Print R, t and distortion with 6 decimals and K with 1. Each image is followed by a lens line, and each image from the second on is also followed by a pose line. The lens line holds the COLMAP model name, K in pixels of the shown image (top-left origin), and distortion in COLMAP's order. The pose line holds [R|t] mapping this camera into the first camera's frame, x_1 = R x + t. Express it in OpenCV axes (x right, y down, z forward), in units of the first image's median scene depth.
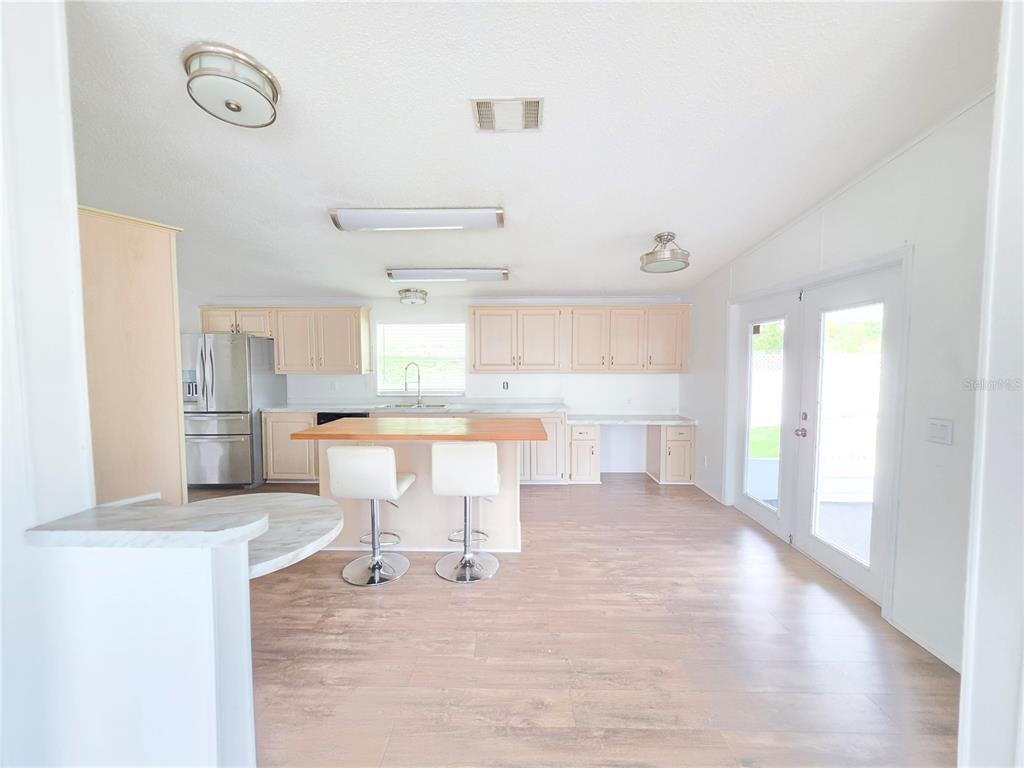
lens RADIAL K [[413.0, 0, 508.6], [0, 413.0, 385.0], [0, 0, 1]] dist [-0.006026, 0.000032]
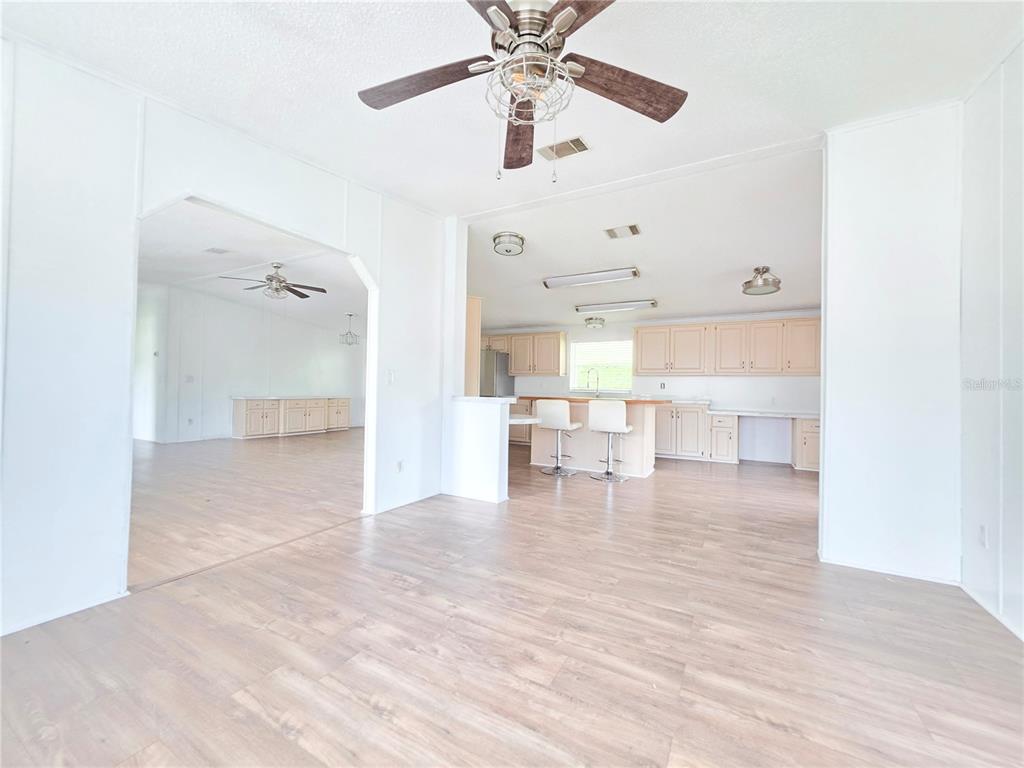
lens RADIAL K [[413.0, 0, 508.6], [0, 413.0, 385.0], [0, 0, 1]] dist [-0.006026, 0.000032]
pose [[0.882825, 0.012492, -0.469536, 0.224932], [-0.045186, 0.997269, -0.058427, 0.124345], [0.467523, 0.072797, 0.880978, -0.493243]]
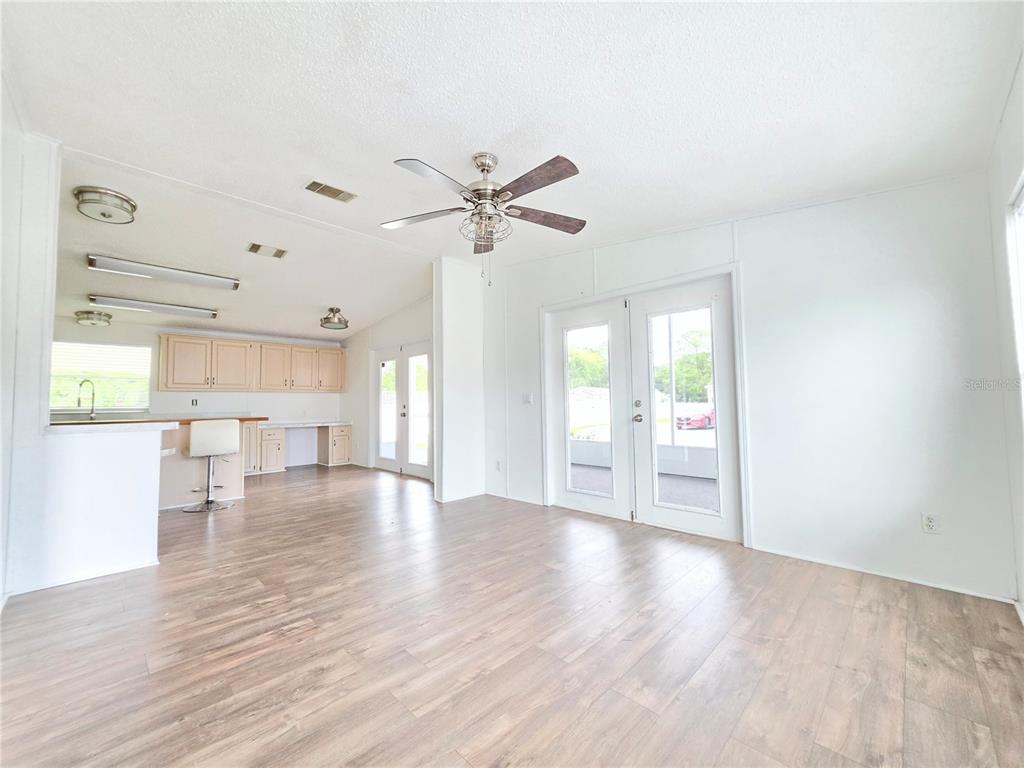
lens RADIAL K [[410.7, 0, 512.0], [0, 410.7, 384.0], [0, 0, 1]] dist [-0.001403, -0.000093]
pose [[0.685985, 0.026539, 0.727131, -0.305227], [0.053124, 0.994841, -0.086428, 0.125764], [-0.725674, 0.097917, 0.681036, -0.596434]]
